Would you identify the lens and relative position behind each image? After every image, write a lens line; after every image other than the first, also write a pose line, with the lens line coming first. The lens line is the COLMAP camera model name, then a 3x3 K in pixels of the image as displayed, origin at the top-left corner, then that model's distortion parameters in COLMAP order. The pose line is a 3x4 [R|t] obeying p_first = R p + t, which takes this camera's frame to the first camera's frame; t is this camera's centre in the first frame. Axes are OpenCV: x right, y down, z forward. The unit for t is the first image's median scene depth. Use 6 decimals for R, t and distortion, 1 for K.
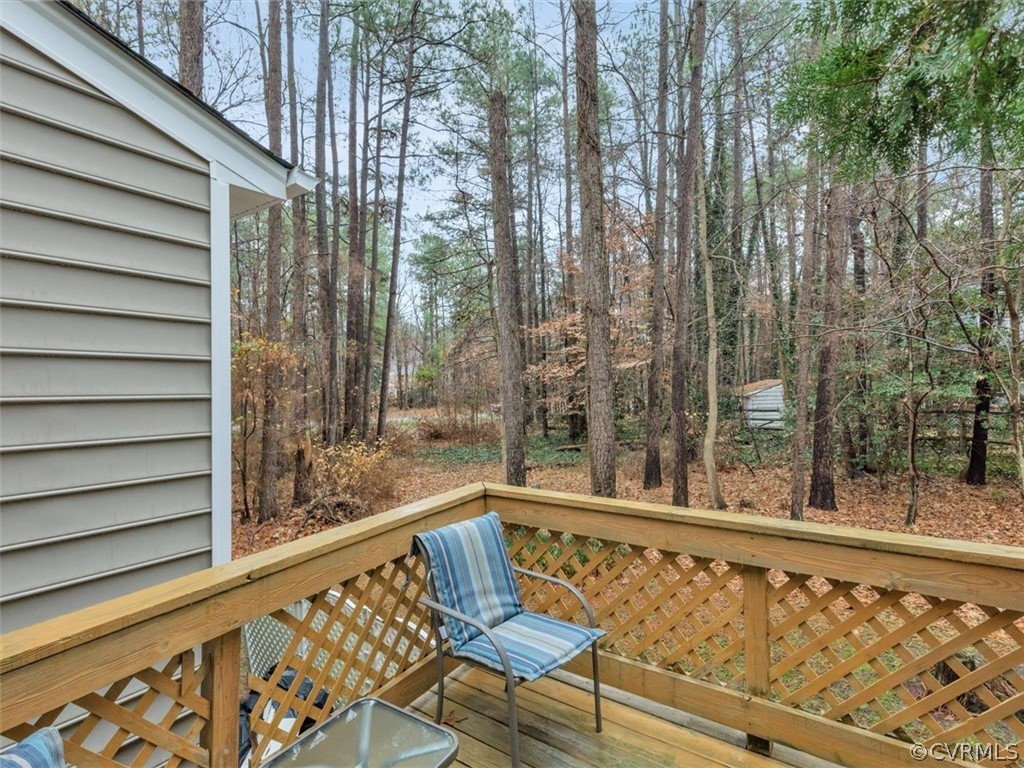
lens RADIAL K [[510.9, 0, 512.0], [0, 510.9, 384.0], [0, 0, 1]] dist [0.000576, -0.000420]
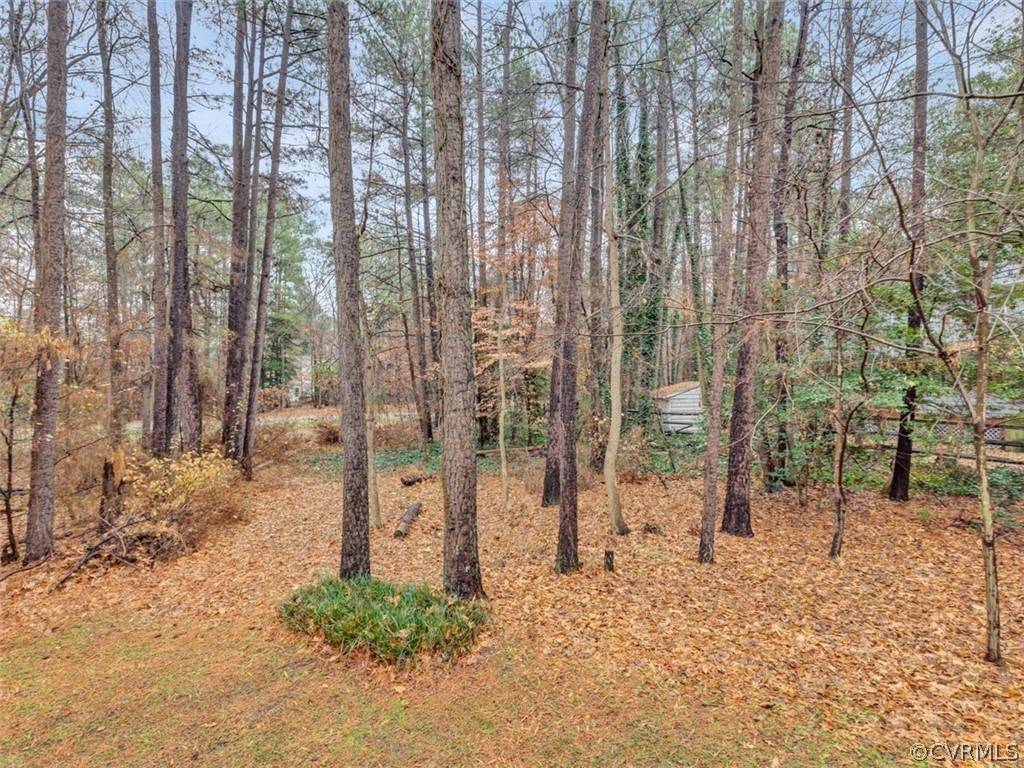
lens RADIAL K [[459.8, 0, 512.6], [0, 459.8, 388.5], [0, 0, 1]] dist [-0.000217, -0.000215]
pose [[0.996683, 0.011490, 0.080572, 0.154480], [-0.012834, 0.999787, 0.016176, -0.007874], [-0.080369, -0.017156, 0.996618, 0.244550]]
